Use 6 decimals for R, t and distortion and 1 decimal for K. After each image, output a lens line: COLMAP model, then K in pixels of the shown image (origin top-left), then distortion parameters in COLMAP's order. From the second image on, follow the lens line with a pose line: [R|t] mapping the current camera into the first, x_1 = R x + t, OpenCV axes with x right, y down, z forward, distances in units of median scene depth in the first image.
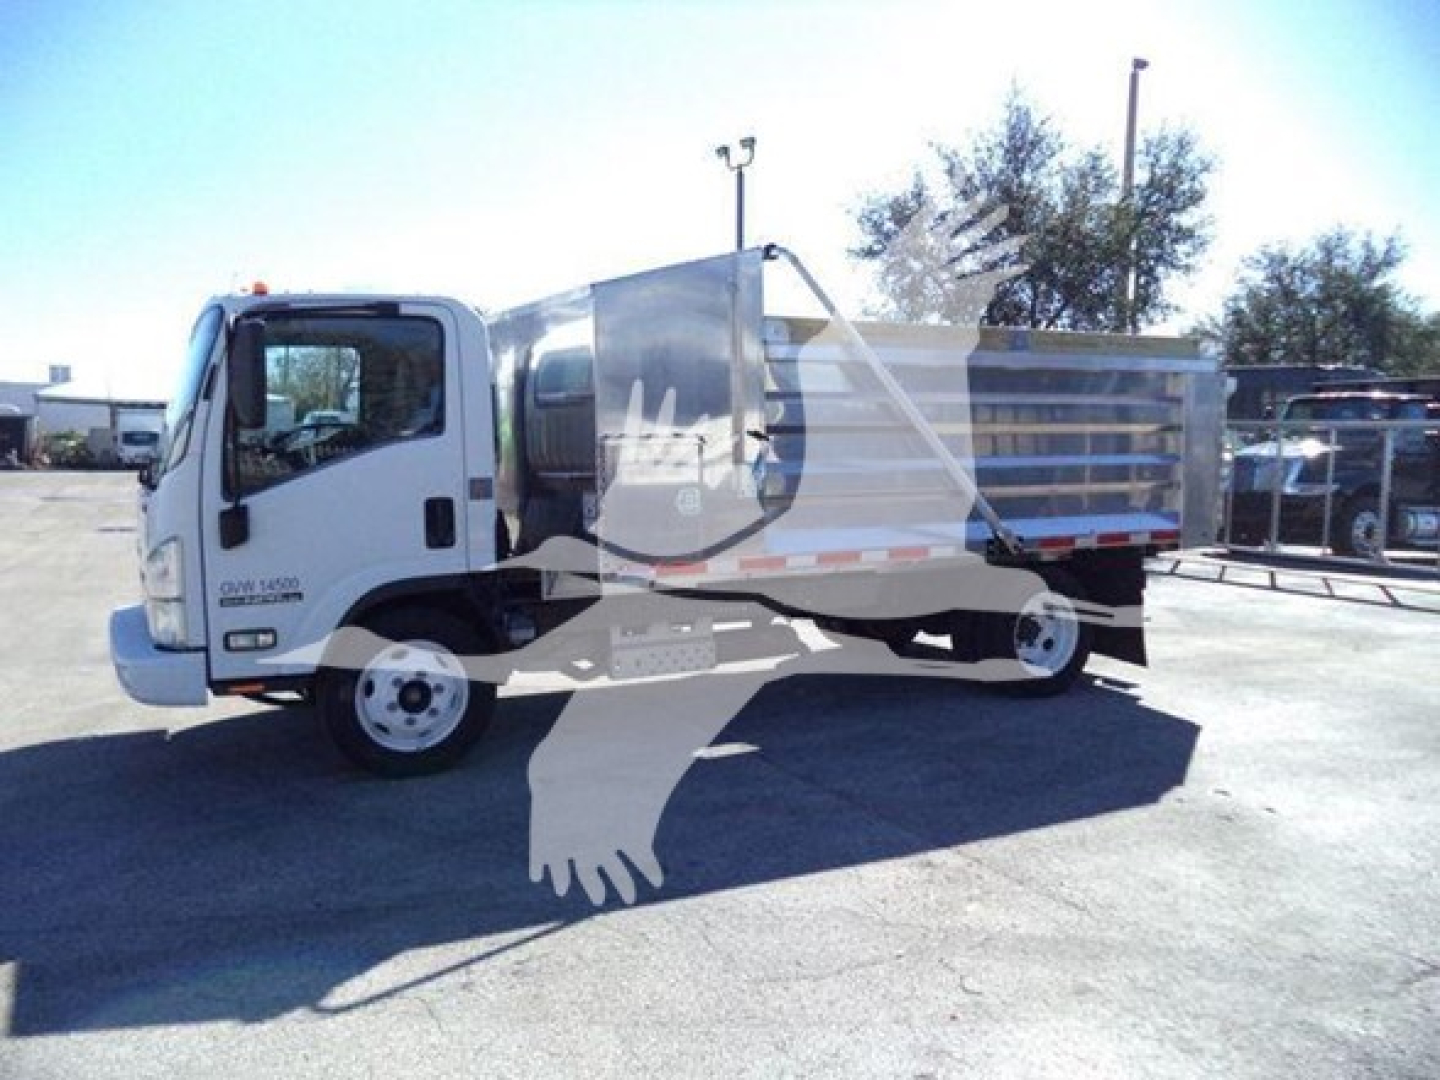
lens RADIAL K [[1173.4, 0, 720.0], [0, 1173.4, 540.0], [0, 0, 1]] dist [-0.000064, -0.013585]
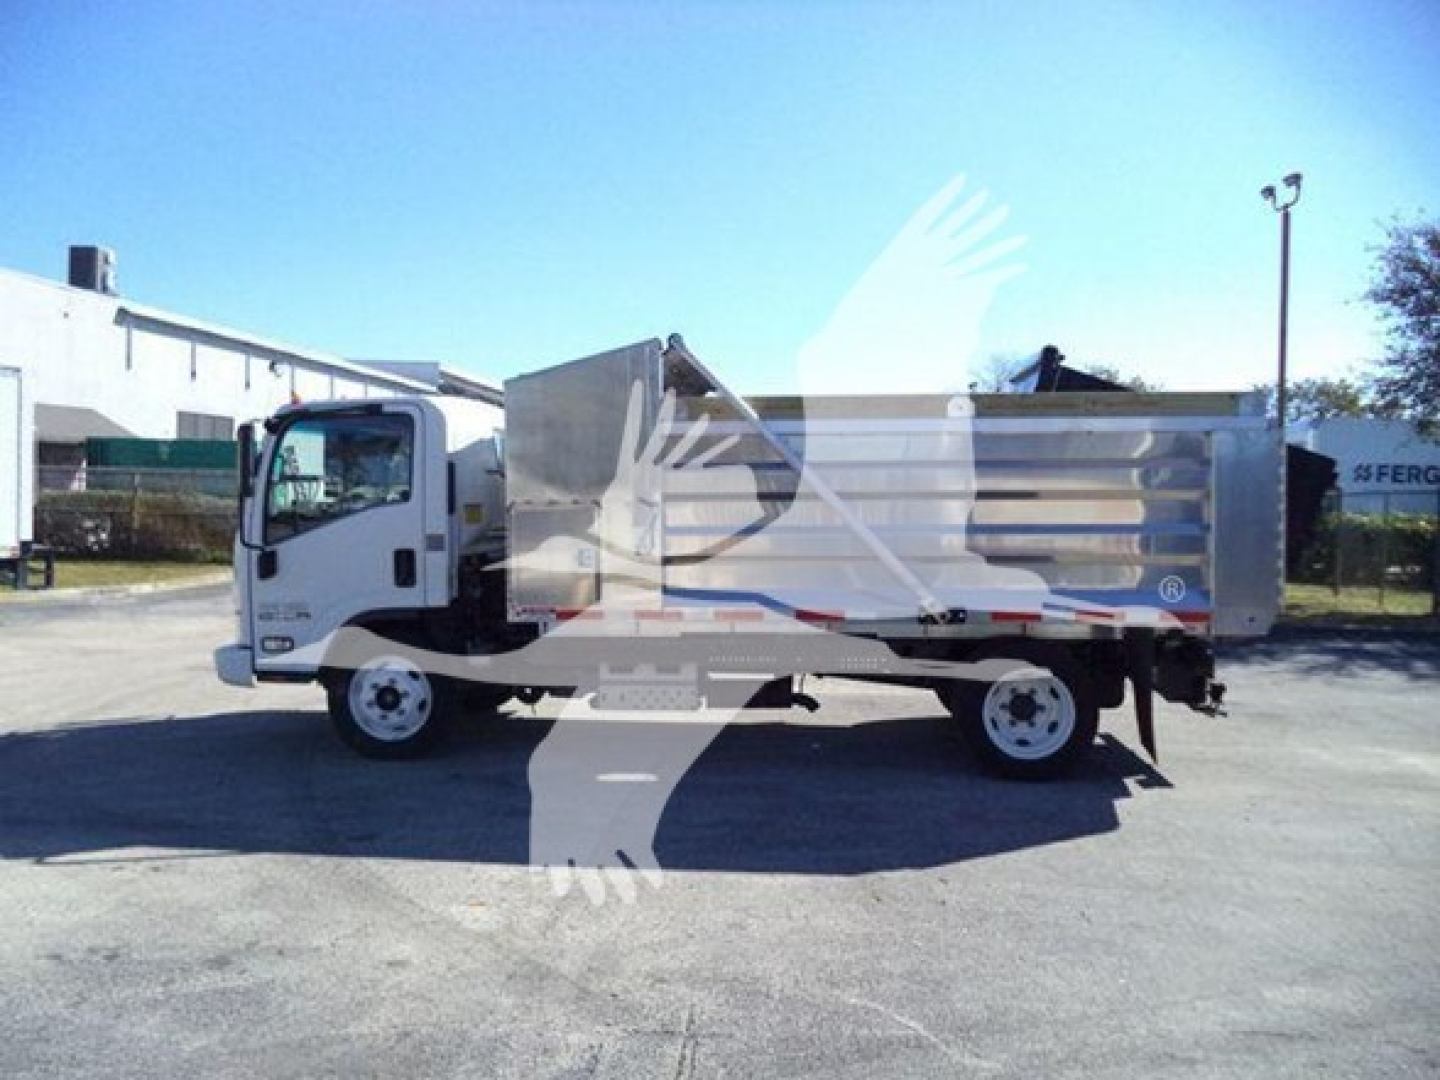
lens RADIAL K [[1168.5, 0, 720.0], [0, 1168.5, 540.0], [0, 0, 1]] dist [-0.016437, -0.003626]
pose [[0.832489, 0.020917, -0.553647, 0.768137], [-0.050350, 0.998008, -0.038003, -0.013529], [0.551749, 0.059513, 0.831884, 0.101908]]
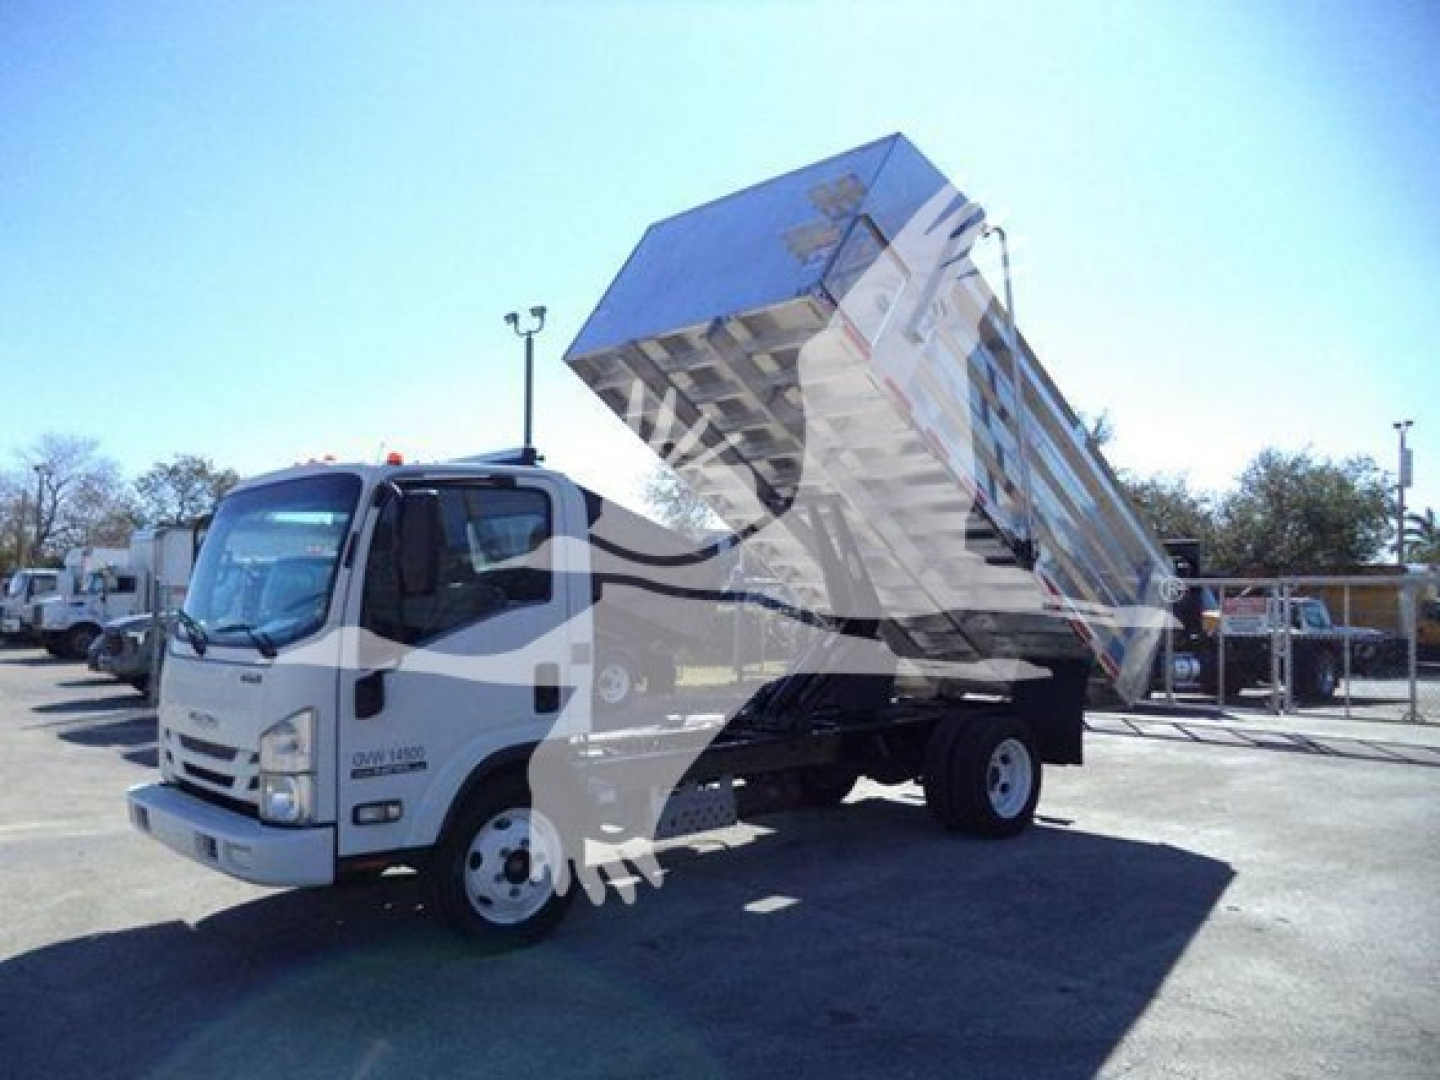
lens RADIAL K [[1187.0, 0, 713.5], [0, 1187.0, 487.0], [0, 0, 1]] dist [-0.036201, 0.002564]
pose [[0.971812, 0.015411, 0.235253, -0.336196], [0.026408, 0.984466, -0.173580, -0.003383], [-0.234273, 0.174899, 0.956309, -0.043255]]
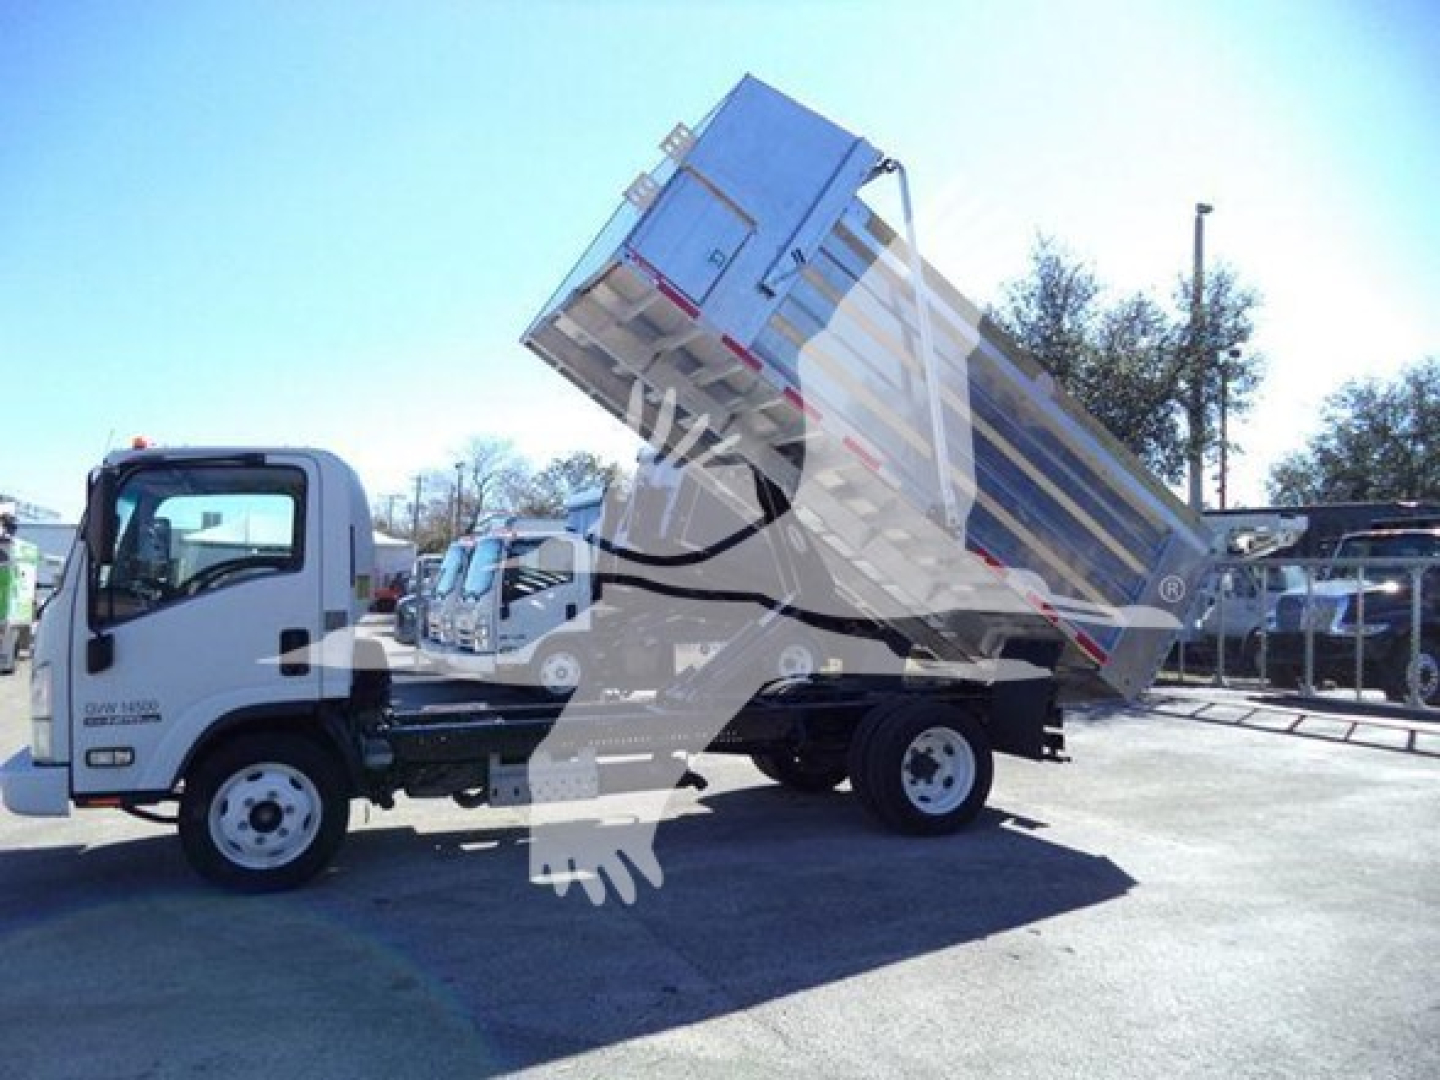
lens RADIAL K [[1176.7, 0, 724.6], [0, 1176.7, 511.9], [0, 0, 1]] dist [-0.020455, -0.005866]
pose [[0.994634, -0.007149, -0.103212, 0.264205], [-0.007812, 0.989571, -0.143831, 0.009532], [0.103164, 0.143866, 0.984205, -0.045060]]
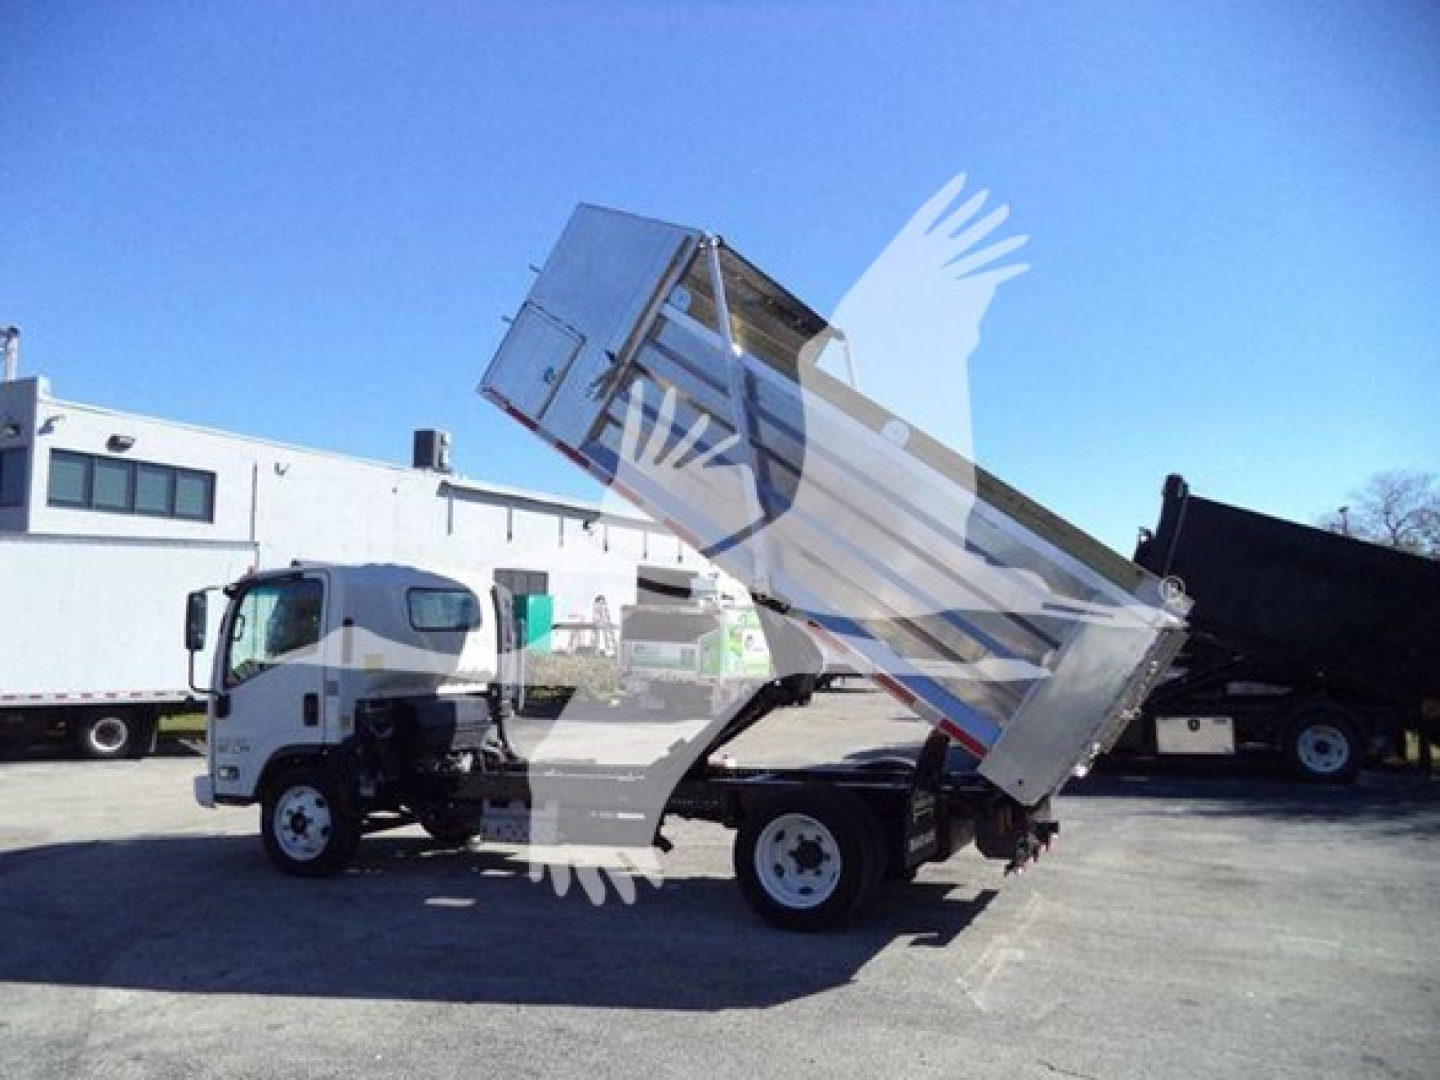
lens RADIAL K [[1176.7, 0, 724.6], [0, 1176.7, 511.9], [0, 0, 1]] dist [-0.020455, -0.005866]
pose [[0.609632, -0.095408, -0.786922, 1.317836], [-0.057295, 0.984830, -0.163790, -0.048706], [0.790612, 0.144939, 0.594917, 0.464753]]
